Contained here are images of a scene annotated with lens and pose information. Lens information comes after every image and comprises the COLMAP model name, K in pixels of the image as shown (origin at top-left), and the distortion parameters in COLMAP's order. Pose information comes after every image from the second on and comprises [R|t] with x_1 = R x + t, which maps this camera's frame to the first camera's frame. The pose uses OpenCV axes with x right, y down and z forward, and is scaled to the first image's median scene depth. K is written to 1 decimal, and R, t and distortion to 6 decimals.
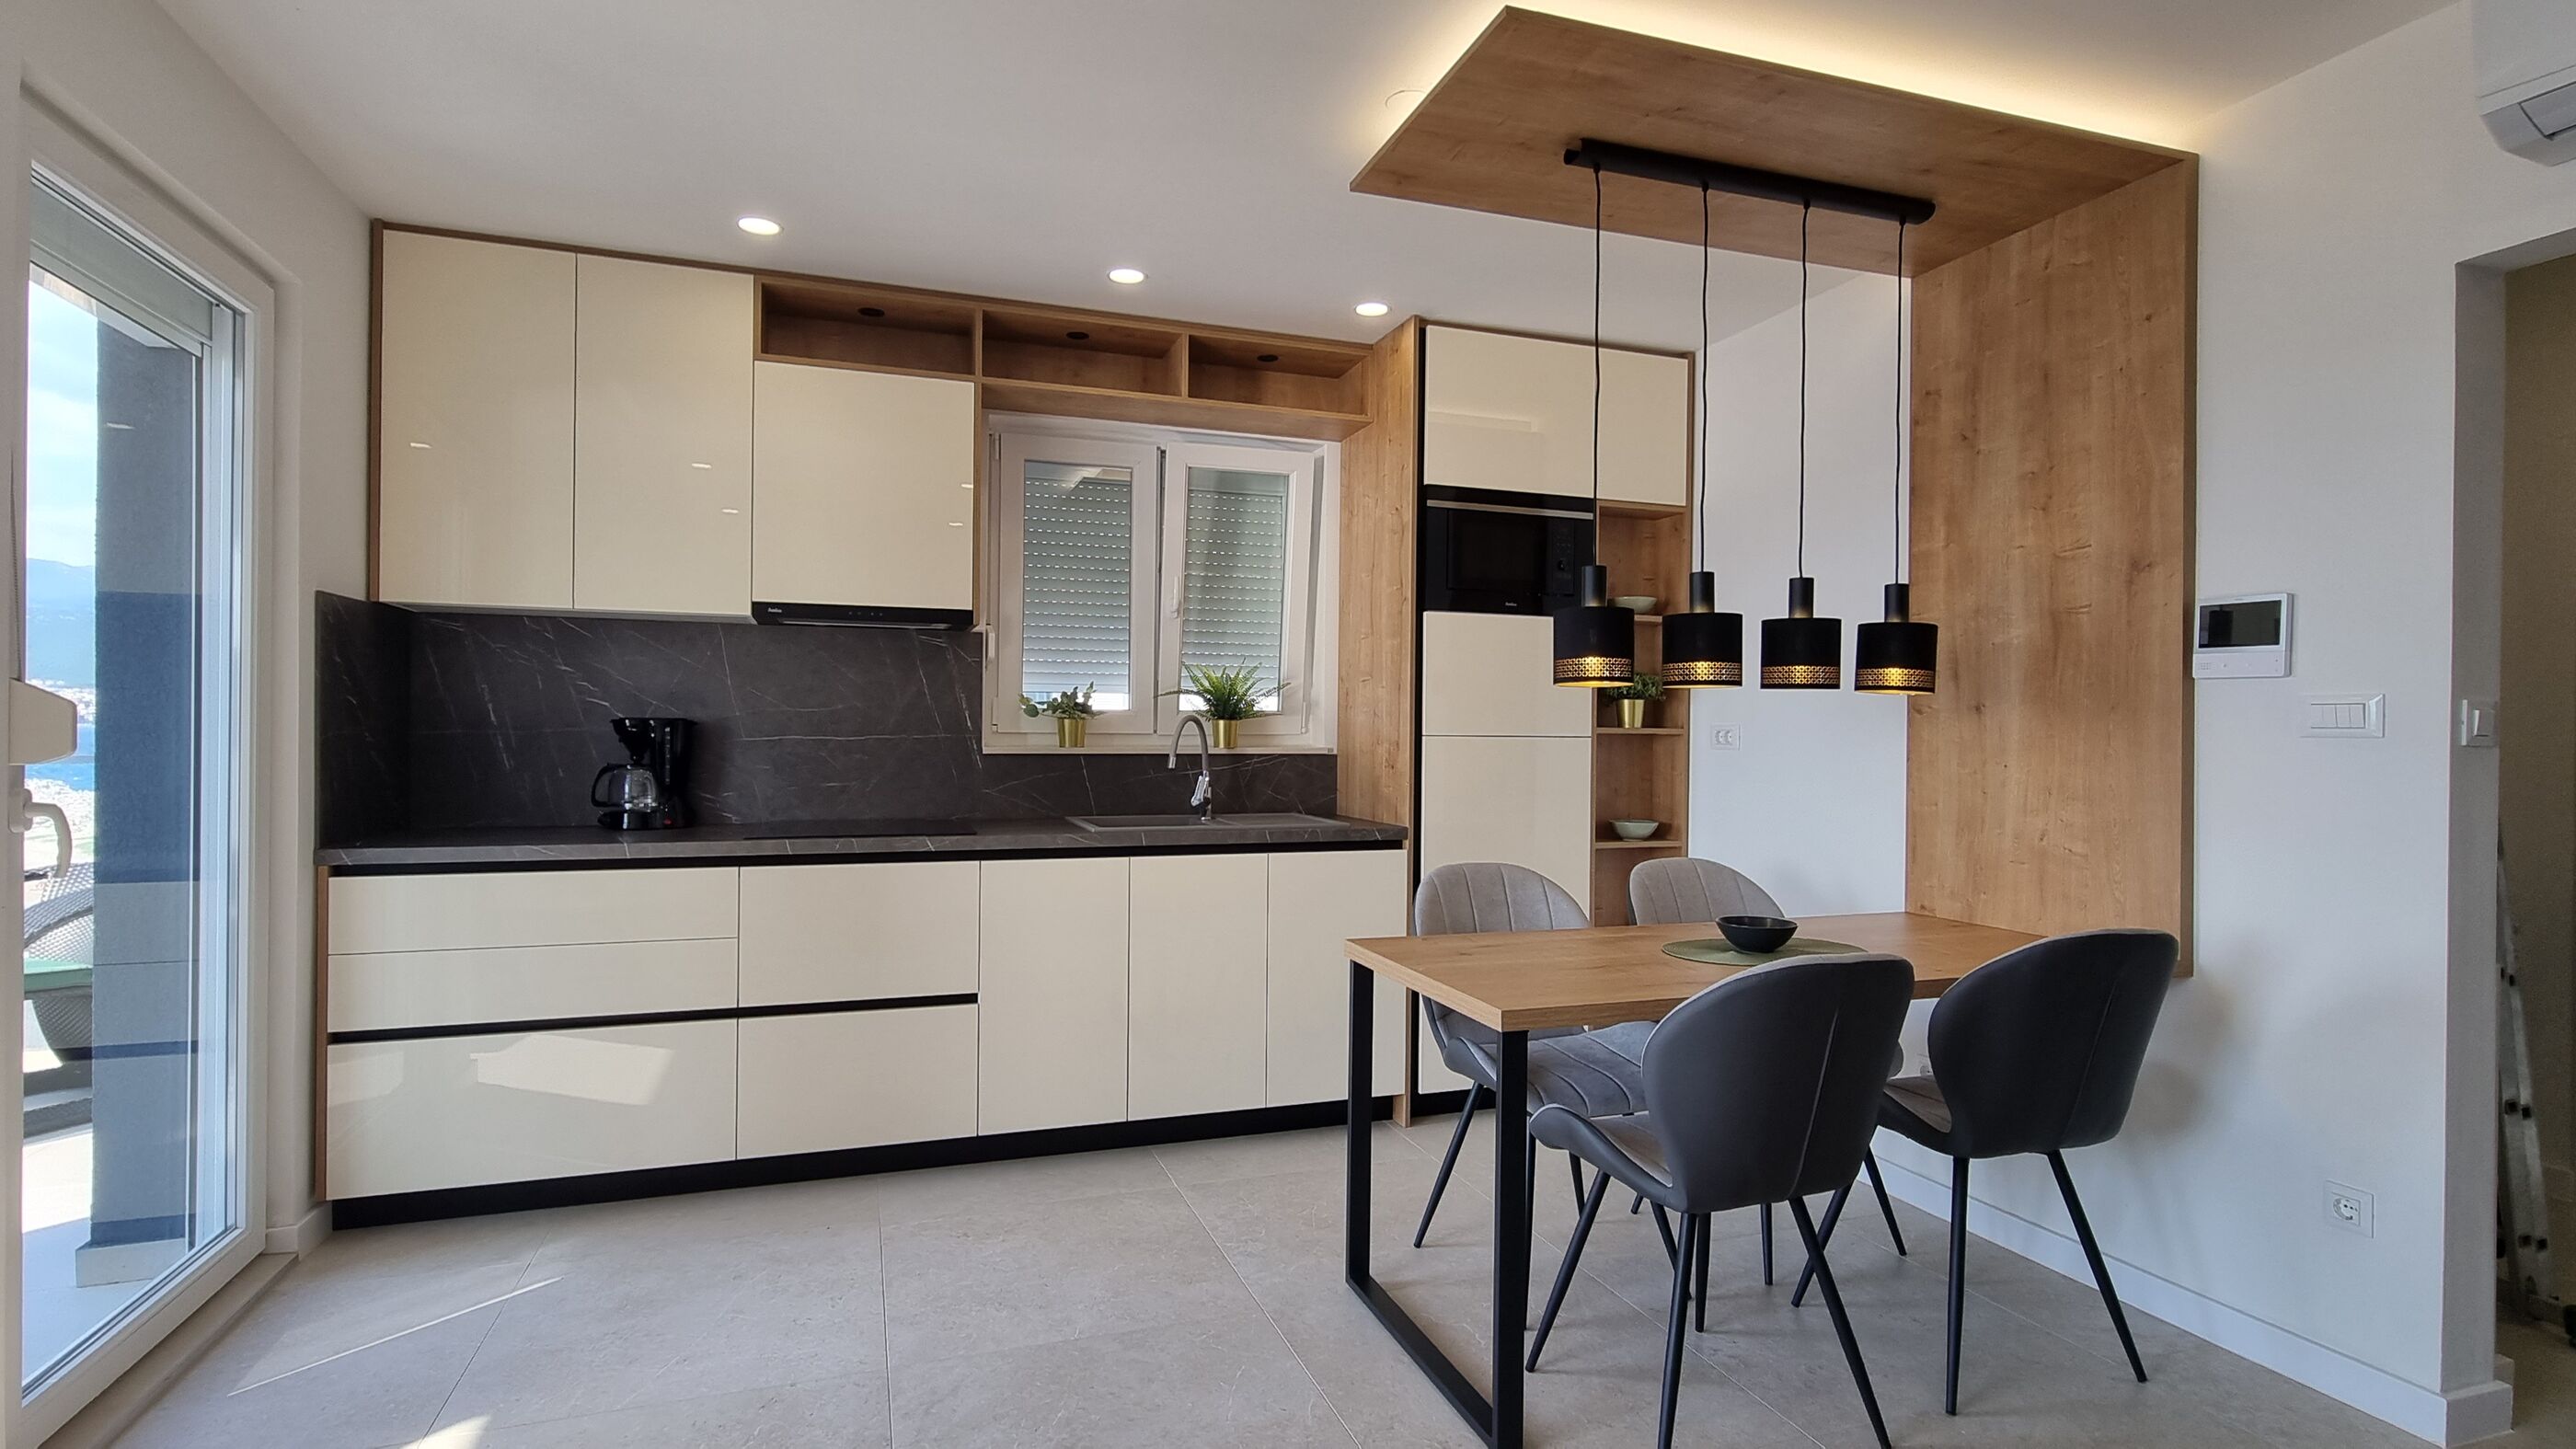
lens RADIAL K [[1236.3, 0, 1300.0], [0, 1236.3, 731.2], [0, 0, 1]] dist [0.003459, -0.003250]
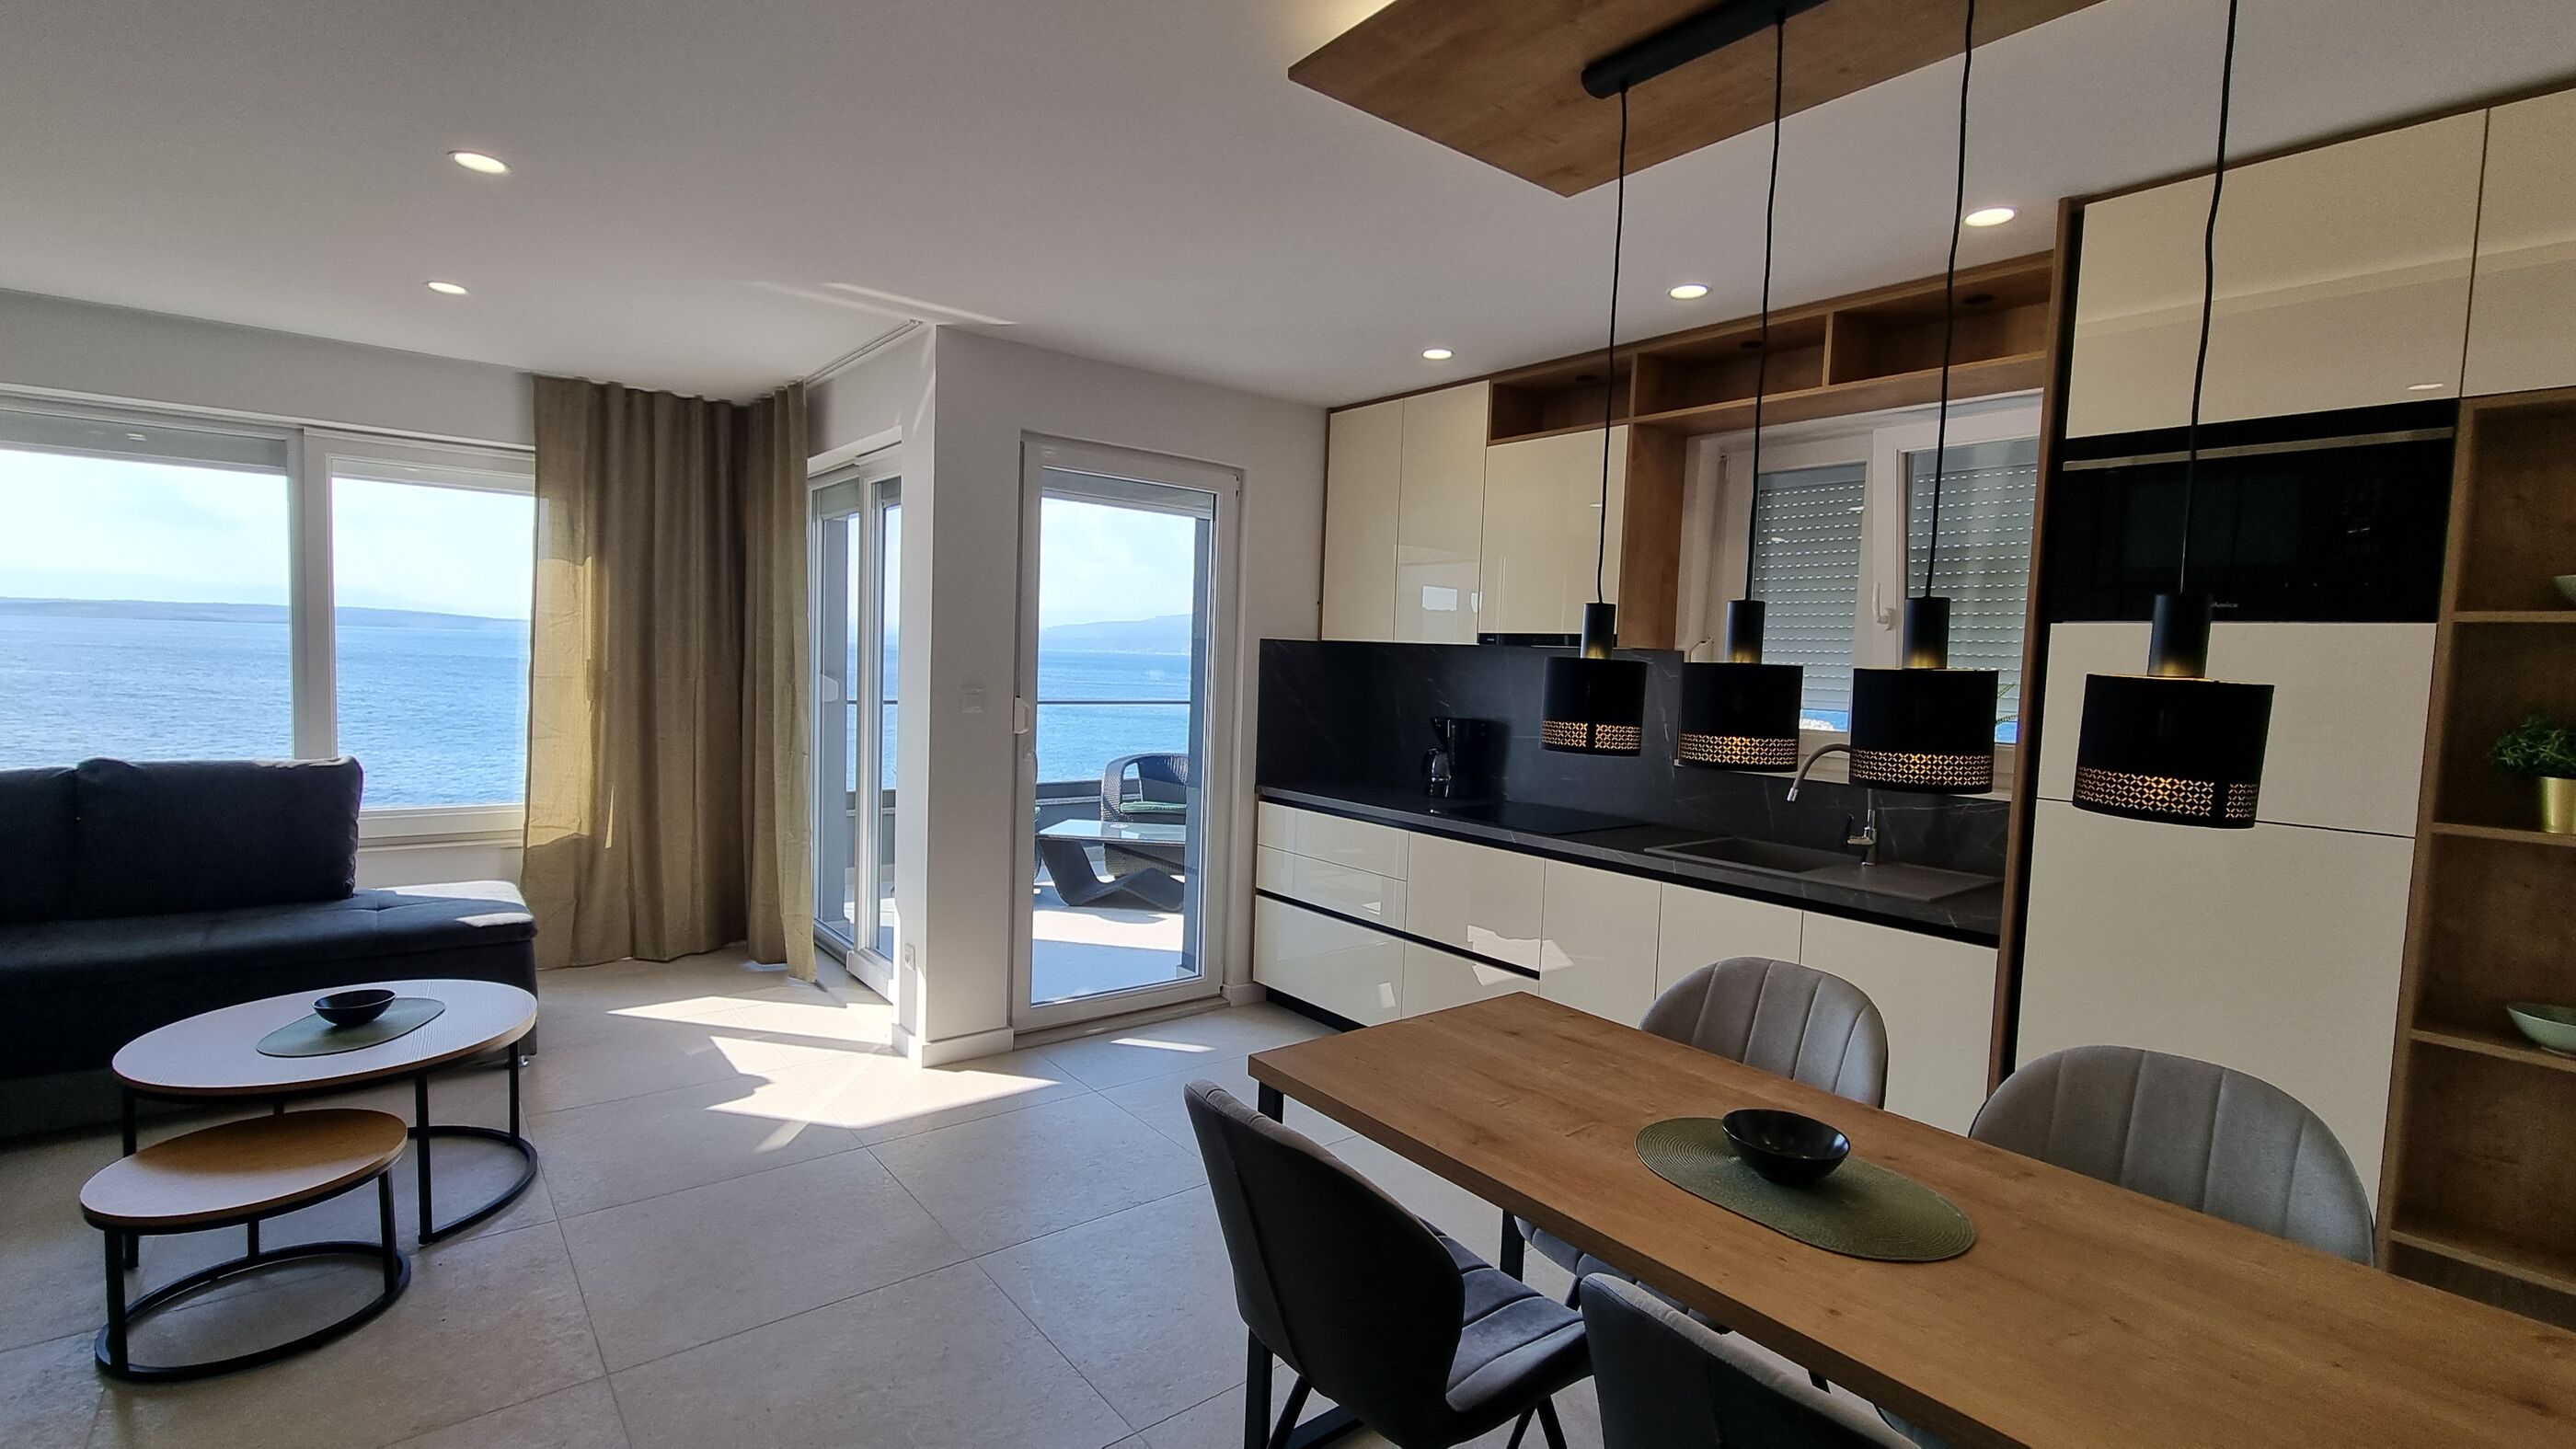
lens RADIAL K [[1144.4, 0, 1295.2], [0, 1144.4, 731.5], [0, 0, 1]] dist [0.002137, -0.002188]
pose [[0.328411, 0.064898, -0.942303, 0.731330], [-0.034554, 0.997794, 0.056677, -0.072133], [0.943903, 0.013947, 0.329929, 0.480198]]
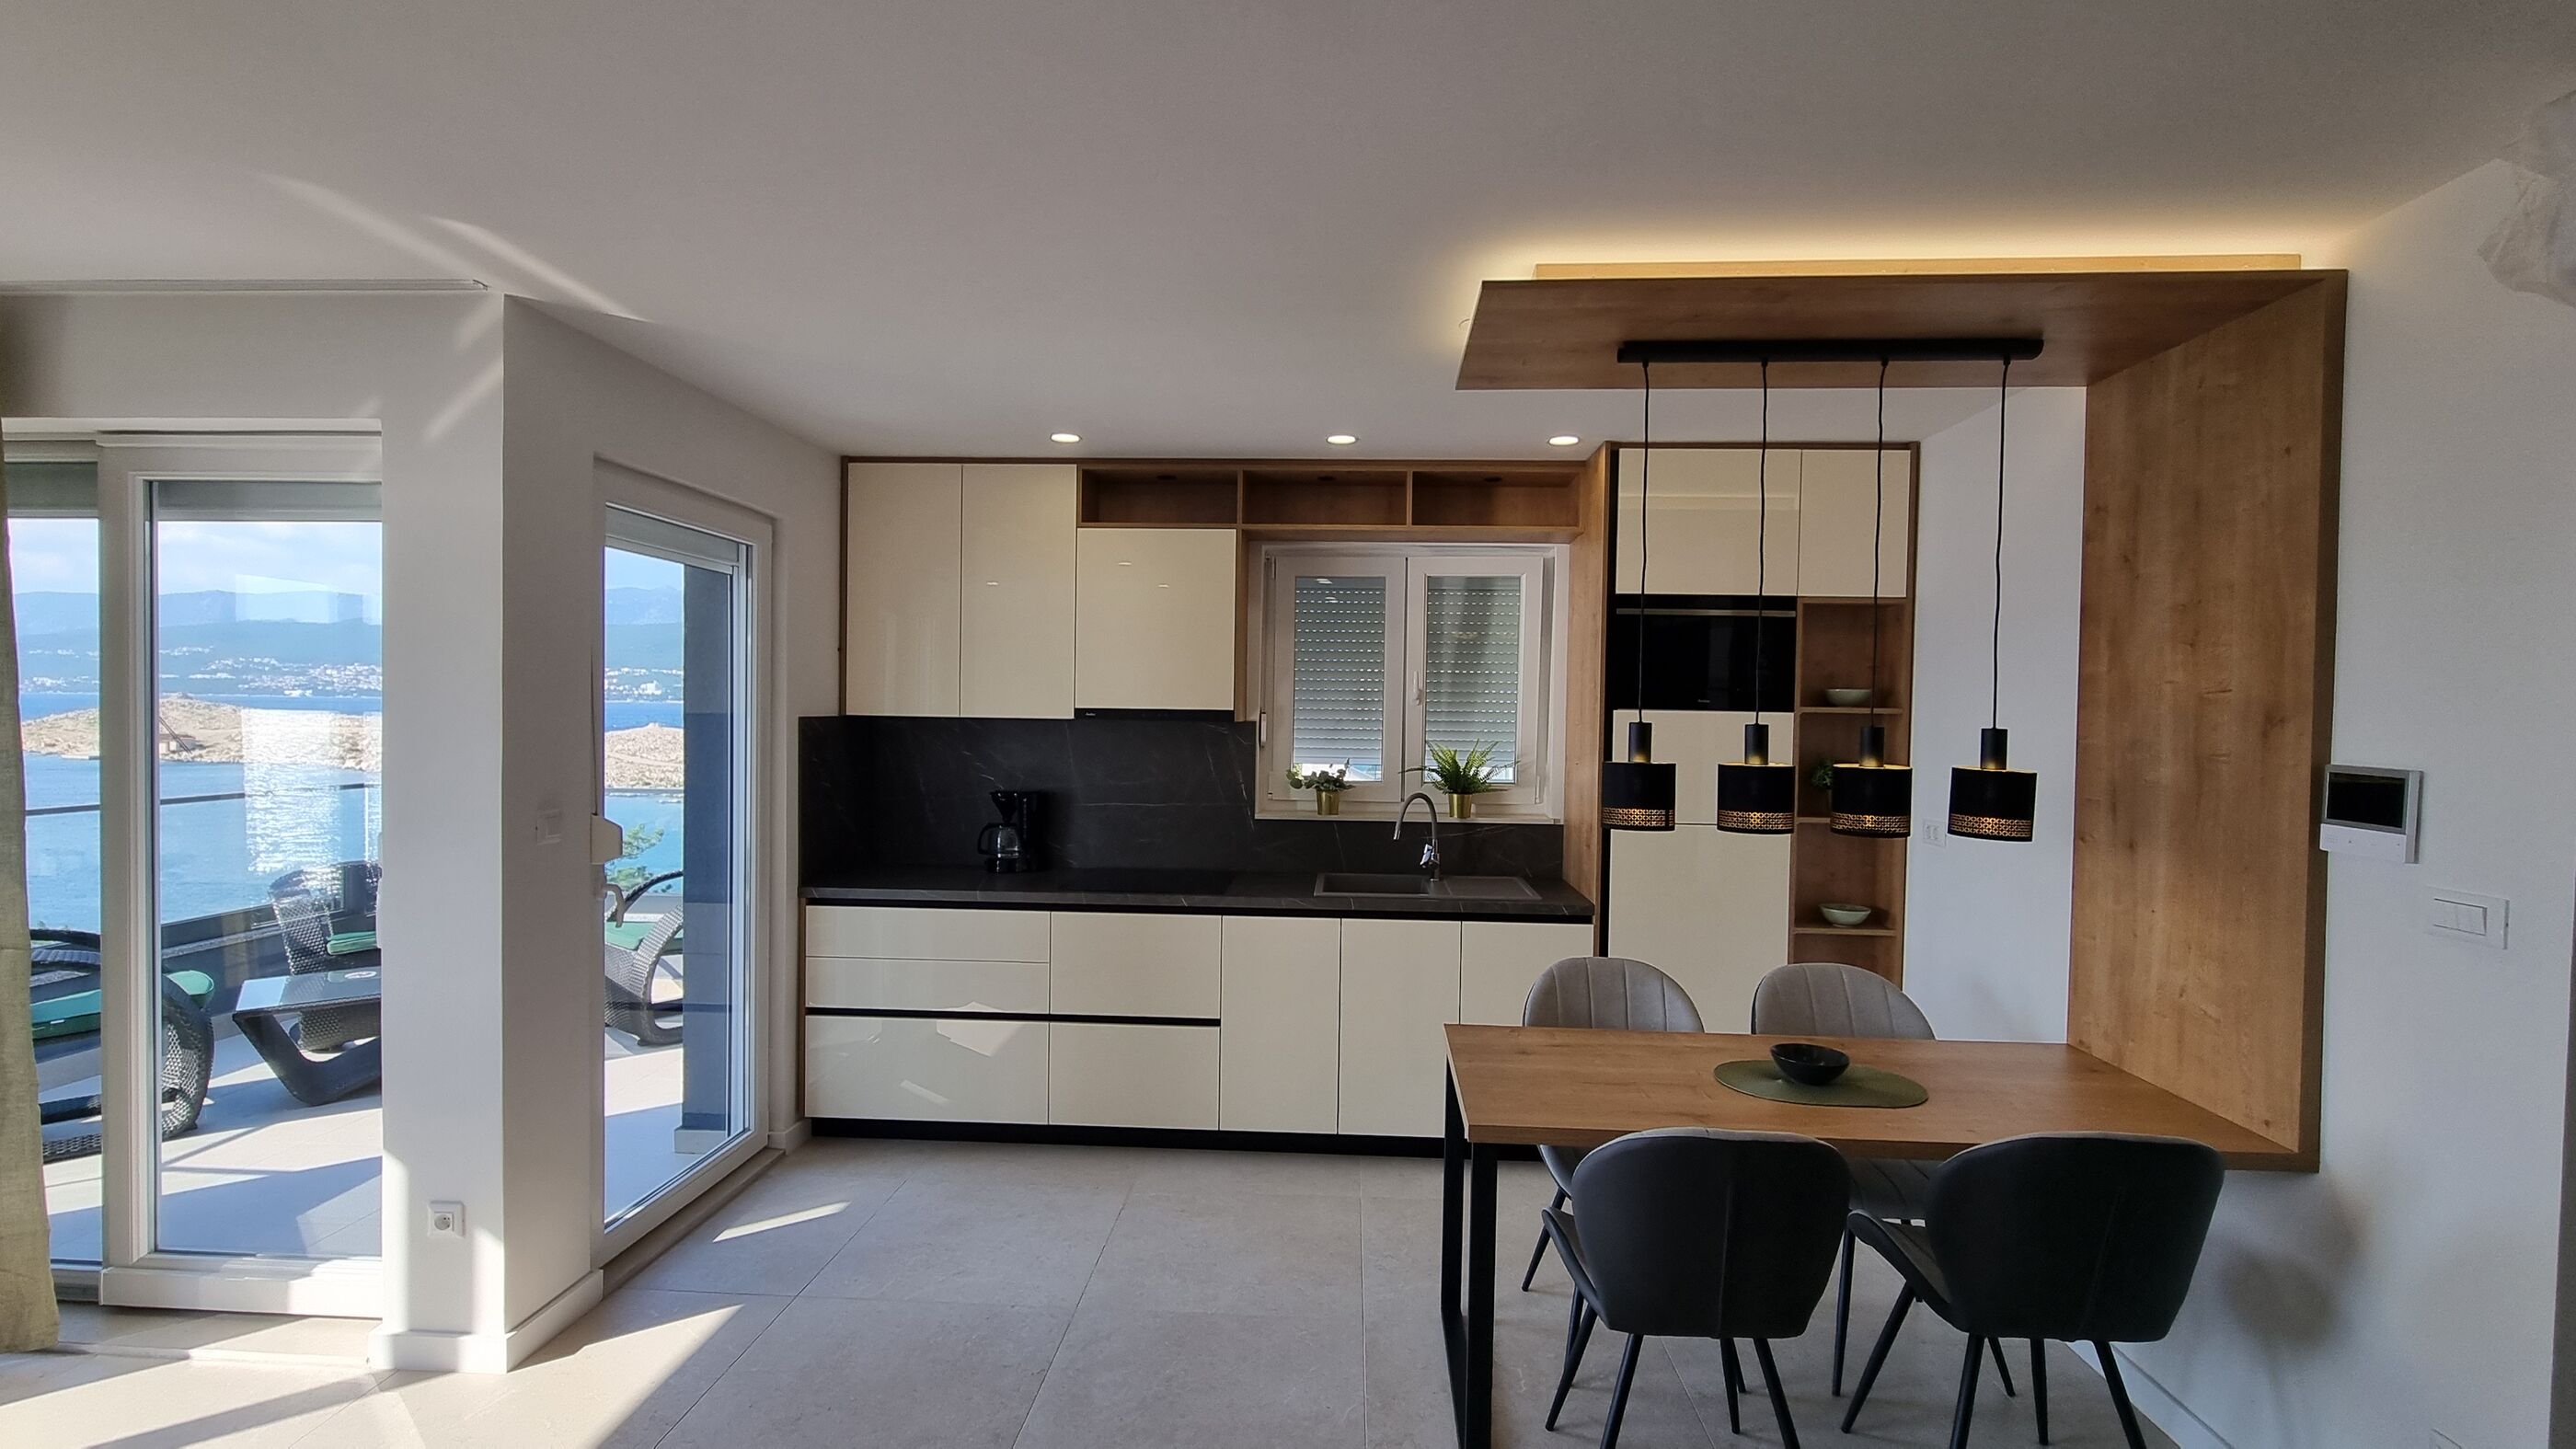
lens RADIAL K [[1134.8, 0, 1300.7], [0, 1134.8, 730.2], [0, 0, 1]] dist [-0.000691, -0.000536]
pose [[0.924586, 0.012707, -0.380763, 0.288523], [-0.007208, 0.999848, 0.015864, -0.117180], [0.380906, -0.011923, 0.924537, -0.051583]]
